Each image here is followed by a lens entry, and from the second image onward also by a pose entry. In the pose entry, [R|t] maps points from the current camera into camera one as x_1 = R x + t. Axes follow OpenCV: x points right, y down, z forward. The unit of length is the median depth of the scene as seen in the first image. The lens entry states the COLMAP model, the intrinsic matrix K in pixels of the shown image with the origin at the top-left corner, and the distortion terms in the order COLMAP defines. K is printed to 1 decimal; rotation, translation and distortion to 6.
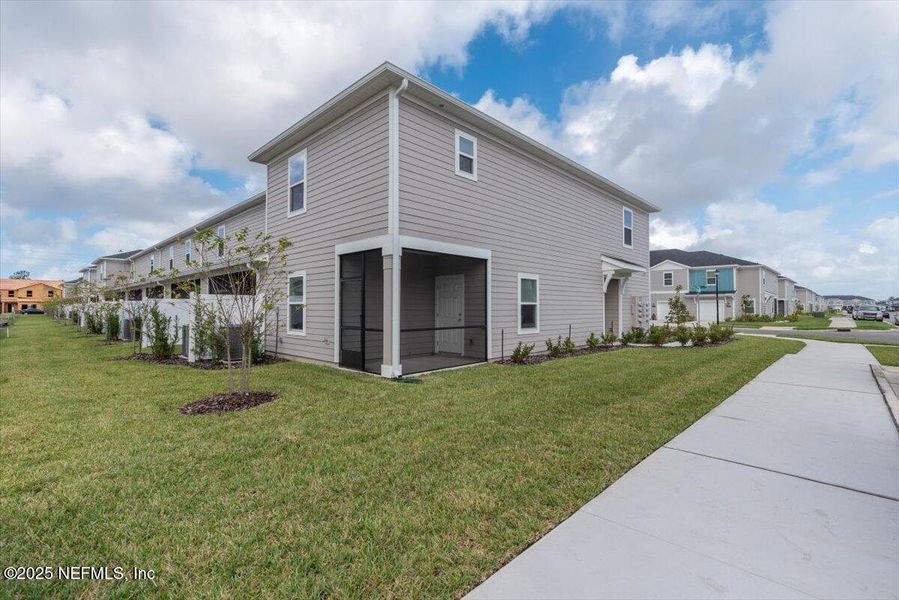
lens RADIAL K [[442.5, 0, 448.1], [0, 442.5, 294.7], [0, 0, 1]] dist [0.002250, 0.000197]
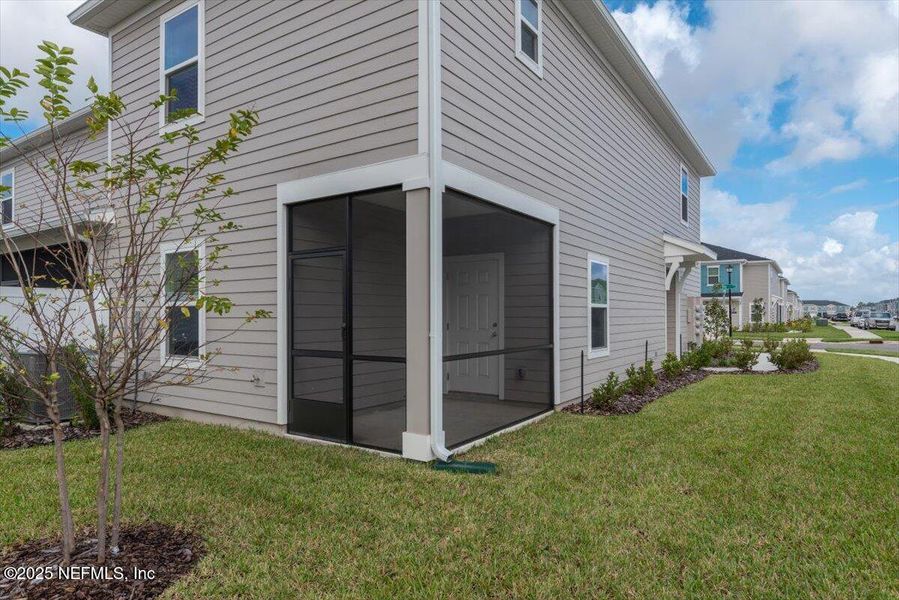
lens RADIAL K [[579.2, 0, 450.4], [0, 579.2, 309.2], [0, 0, 1]] dist [-0.000796, 0.000558]
pose [[0.982925, -0.000514, 0.184004, -0.176771], [-0.002736, 0.999845, 0.017407, 0.013569], [-0.183985, -0.017613, 0.982771, 0.320807]]
